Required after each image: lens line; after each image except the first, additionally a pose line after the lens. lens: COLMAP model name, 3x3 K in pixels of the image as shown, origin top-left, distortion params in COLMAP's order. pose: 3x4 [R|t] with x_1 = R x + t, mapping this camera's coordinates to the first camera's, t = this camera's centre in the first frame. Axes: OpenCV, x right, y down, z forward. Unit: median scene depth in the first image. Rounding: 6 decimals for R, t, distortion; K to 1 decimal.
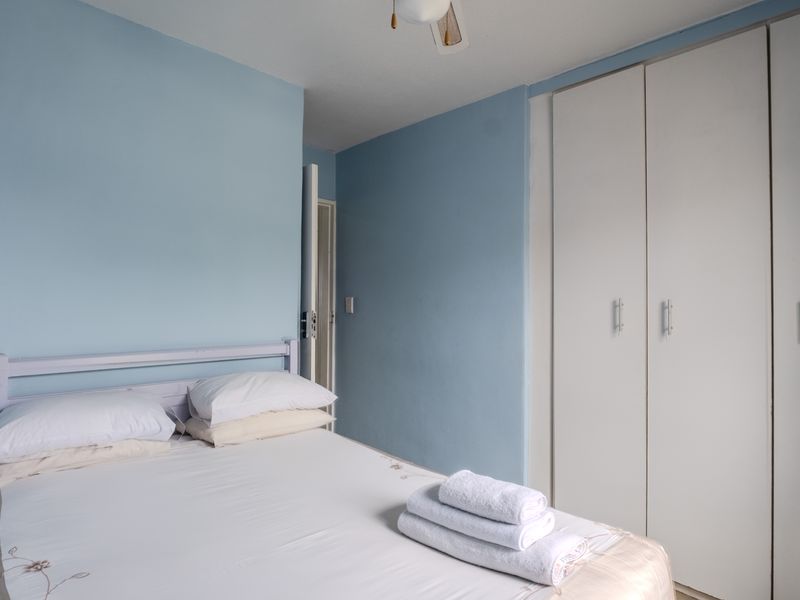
lens RADIAL K [[411.4, 0, 400.0], [0, 411.4, 300.0], [0, 0, 1]] dist [0.001711, 0.000050]
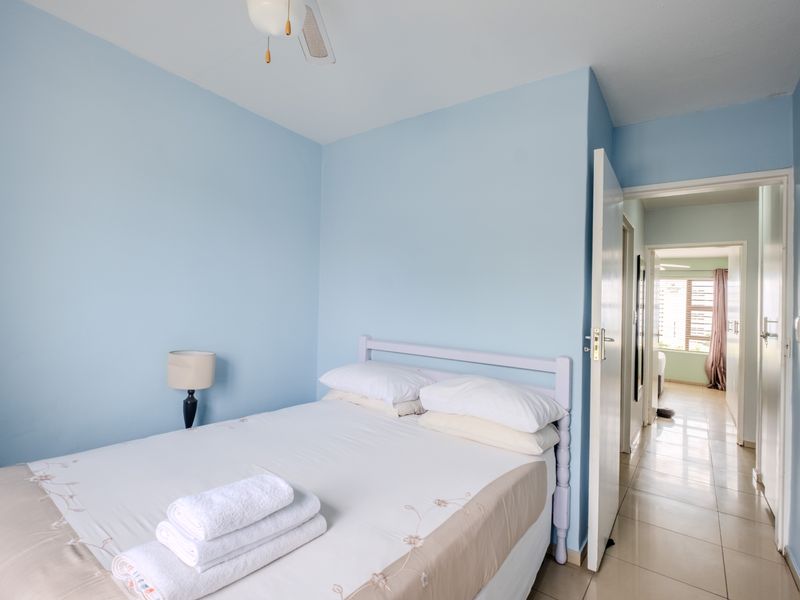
lens RADIAL K [[411.4, 0, 400.0], [0, 411.4, 300.0], [0, 0, 1]] dist [0.001711, 0.000050]
pose [[0.239654, -0.016859, -0.970712, 0.639350], [-0.032660, 0.999143, -0.025416, 0.009796], [0.970309, 0.037794, 0.238898, 0.546237]]
